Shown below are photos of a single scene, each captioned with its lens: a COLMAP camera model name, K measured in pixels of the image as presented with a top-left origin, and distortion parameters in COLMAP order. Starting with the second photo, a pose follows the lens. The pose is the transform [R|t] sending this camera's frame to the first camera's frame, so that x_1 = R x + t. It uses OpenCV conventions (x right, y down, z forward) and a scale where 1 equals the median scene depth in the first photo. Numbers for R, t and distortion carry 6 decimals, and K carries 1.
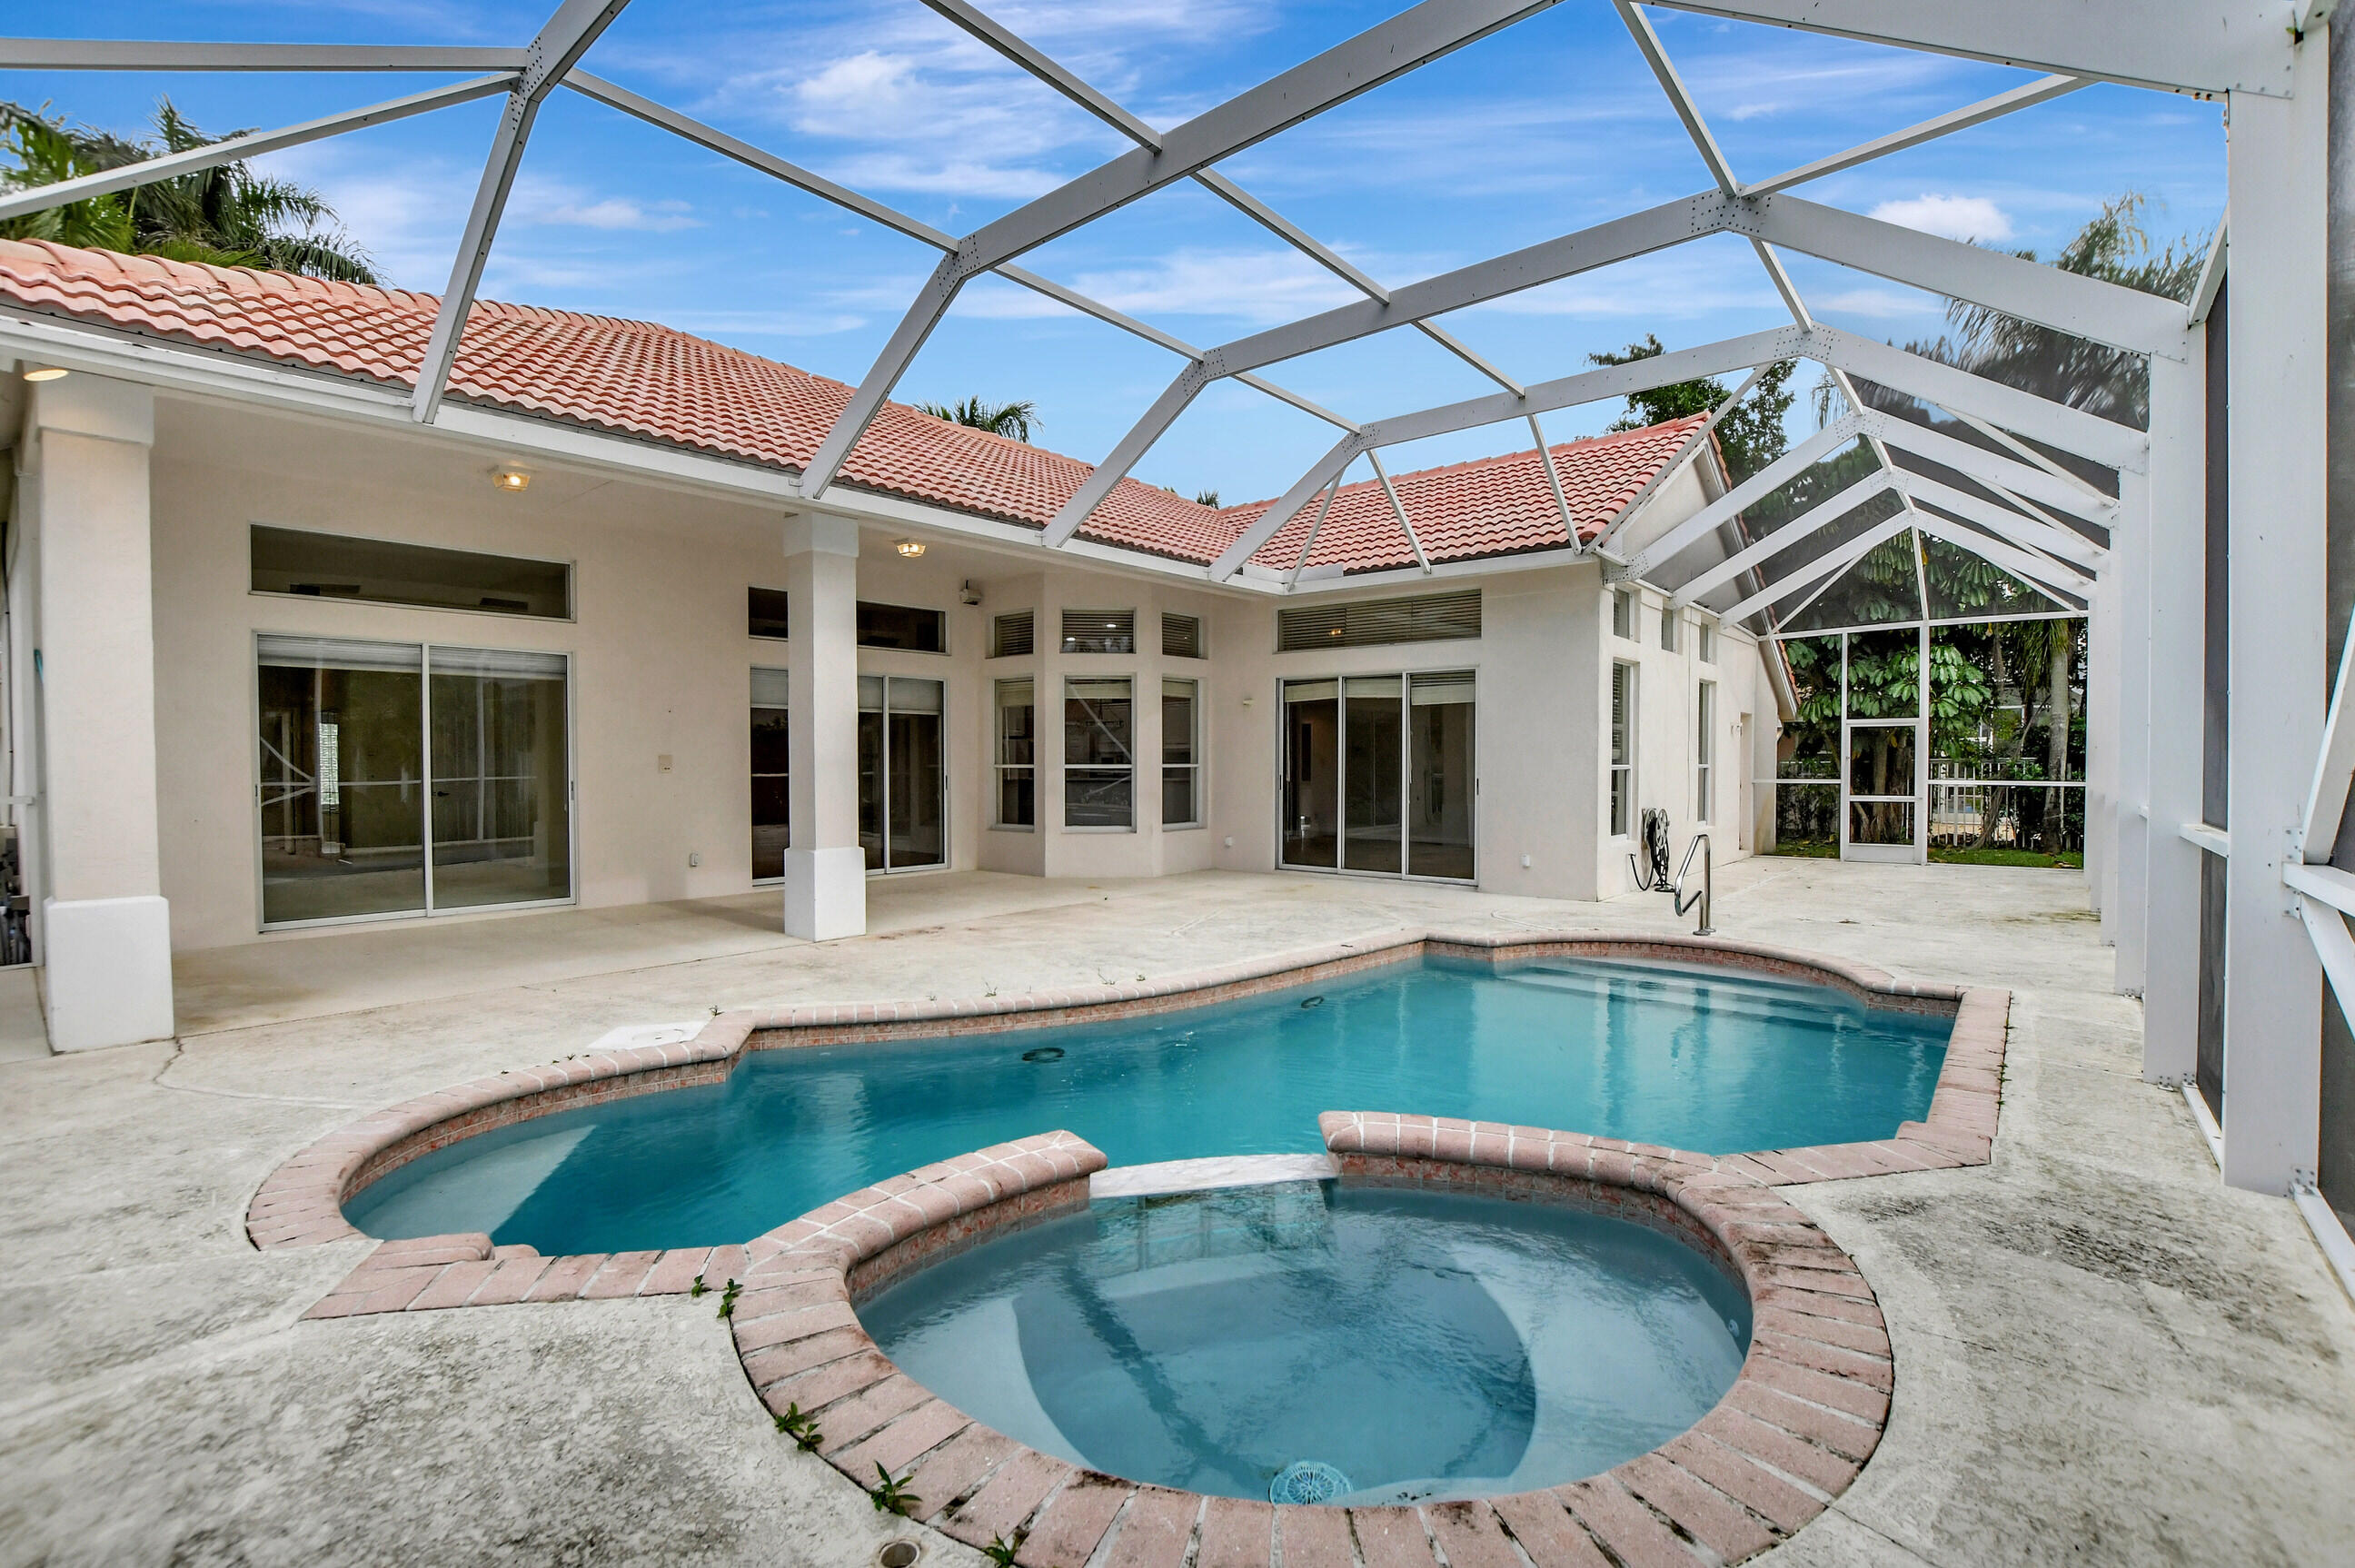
lens RADIAL K [[1046.3, 0, 1177.5], [0, 1046.3, 784.0], [0, 0, 1]] dist [-0.000238, -0.000051]
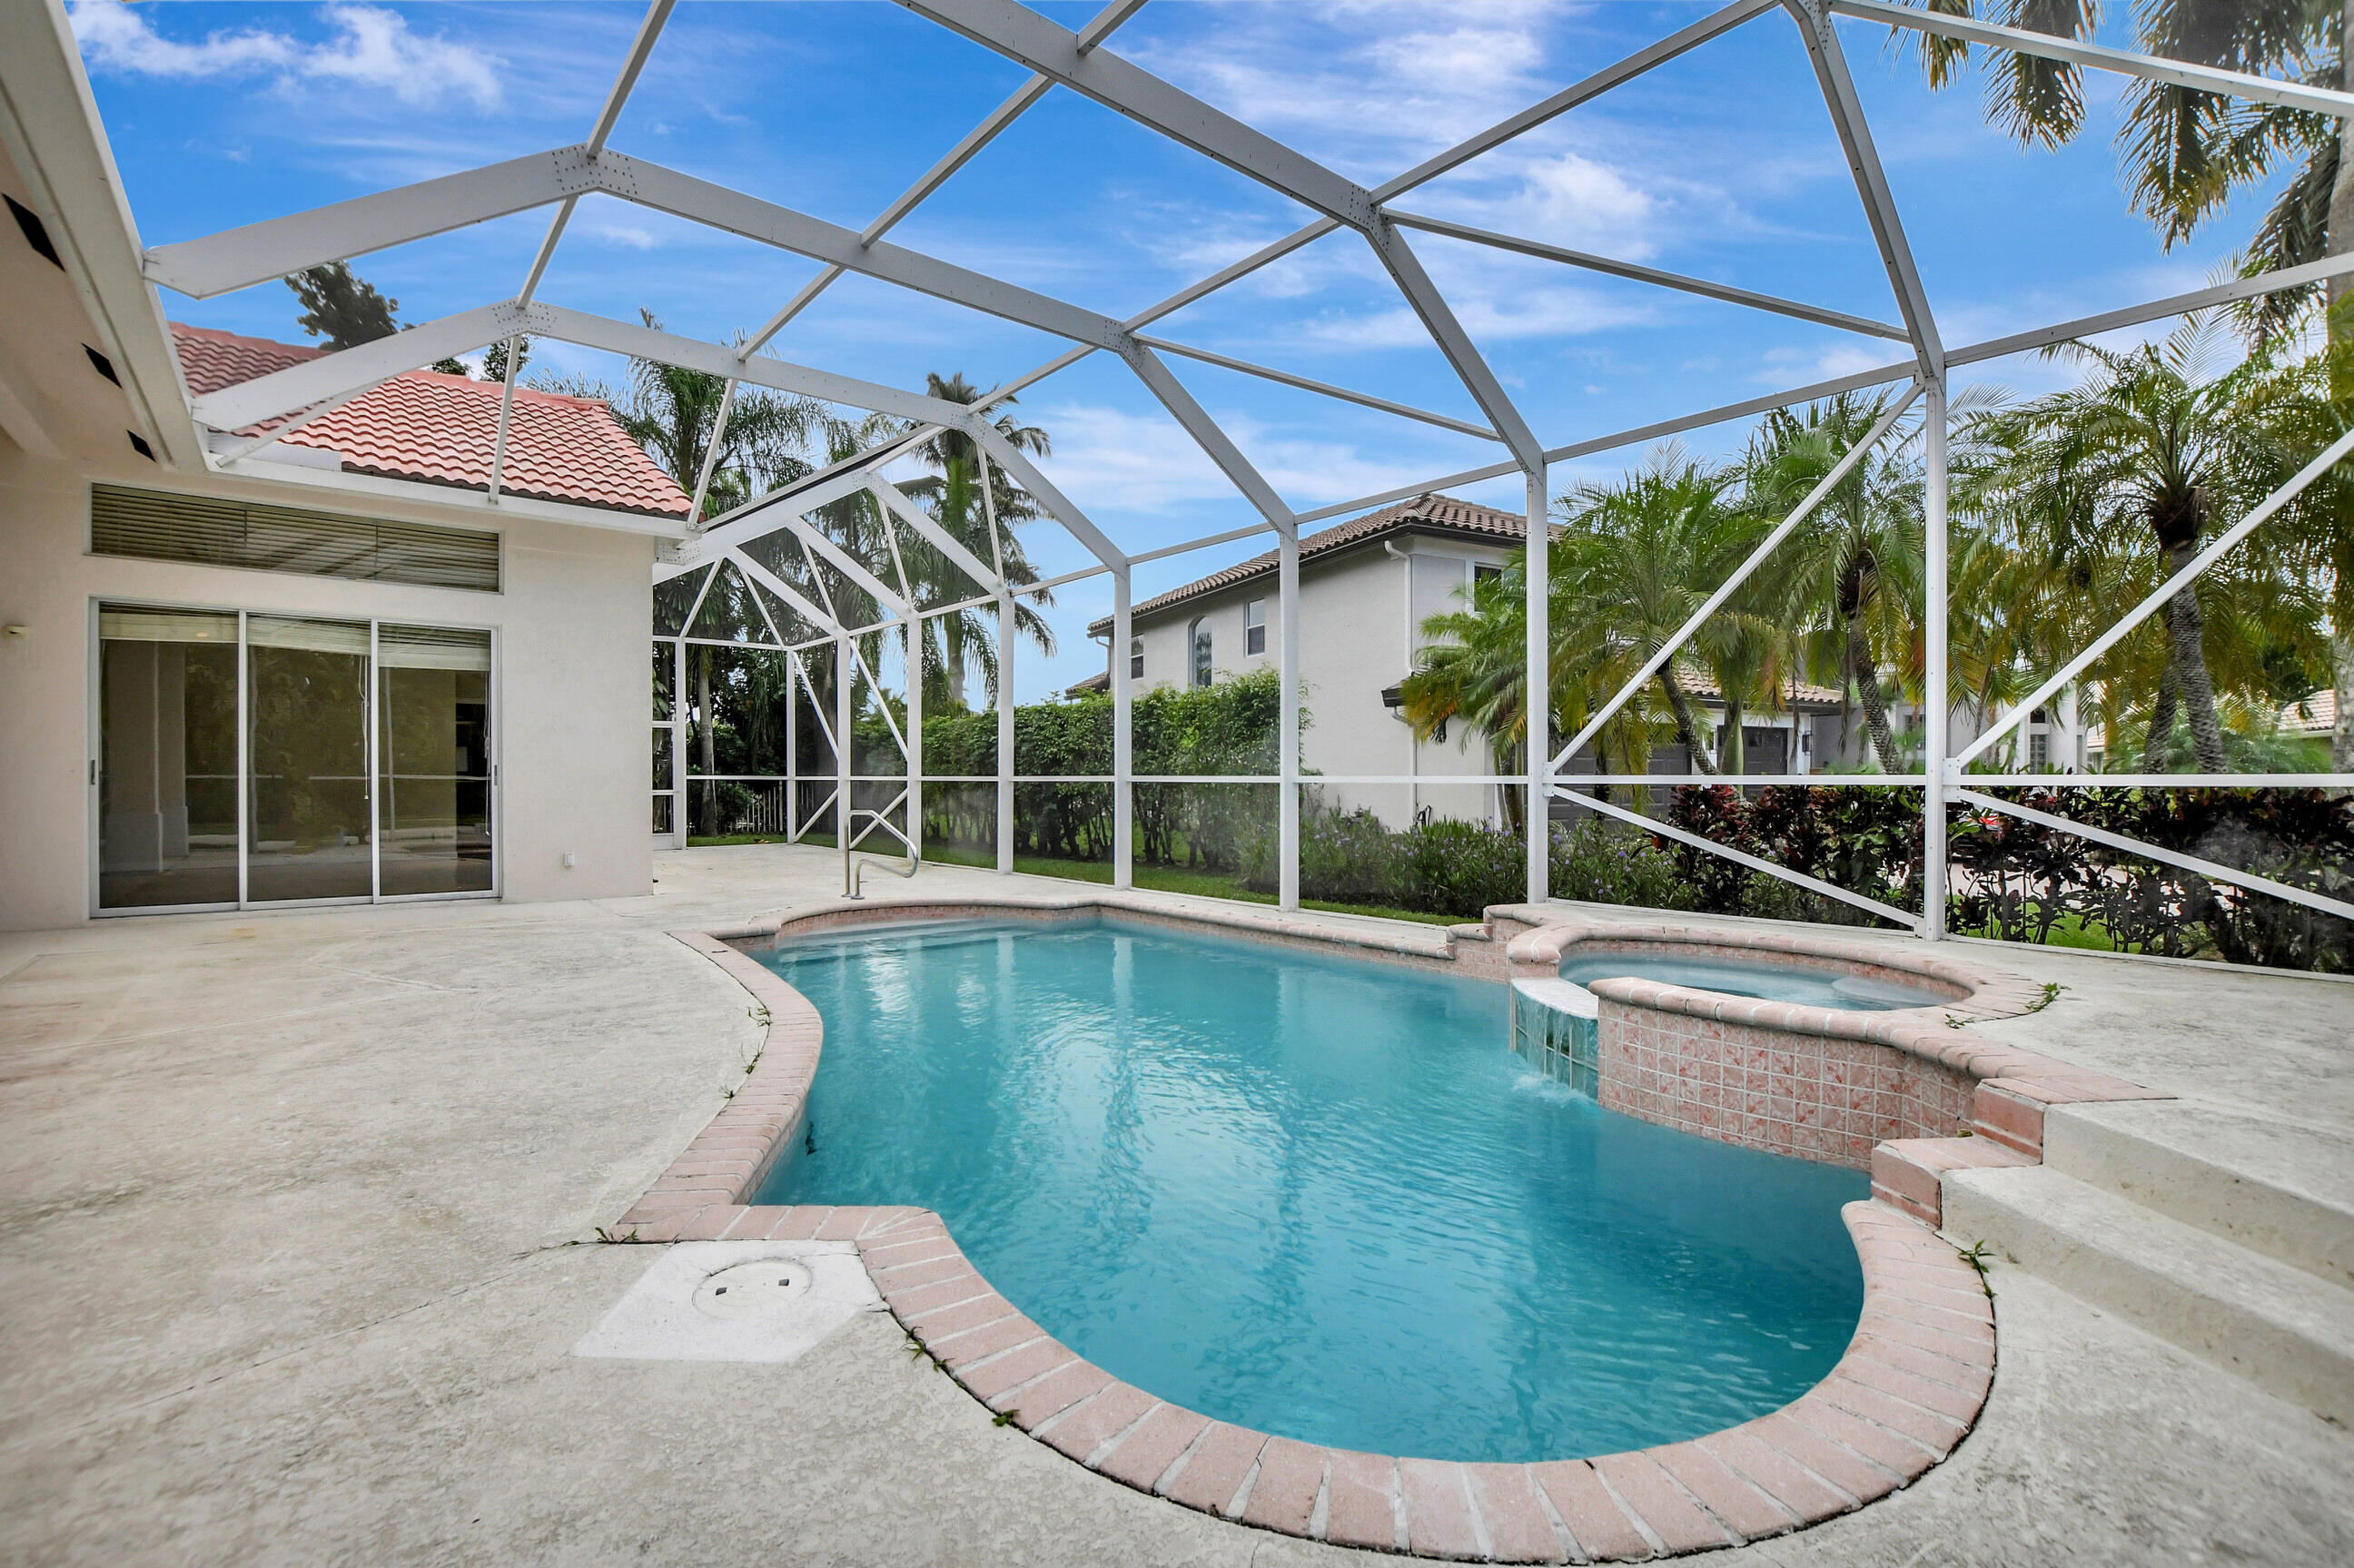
lens RADIAL K [[1045.8, 0, 1177.0], [0, 1045.8, 784.0], [0, 0, 1]] dist [-0.000238, -0.000051]
pose [[0.179765, -0.005168, 0.983696, -0.419002], [0.025923, 0.999664, 0.000515, 0.022406], [-0.983368, 0.025407, 0.179839, 0.331995]]
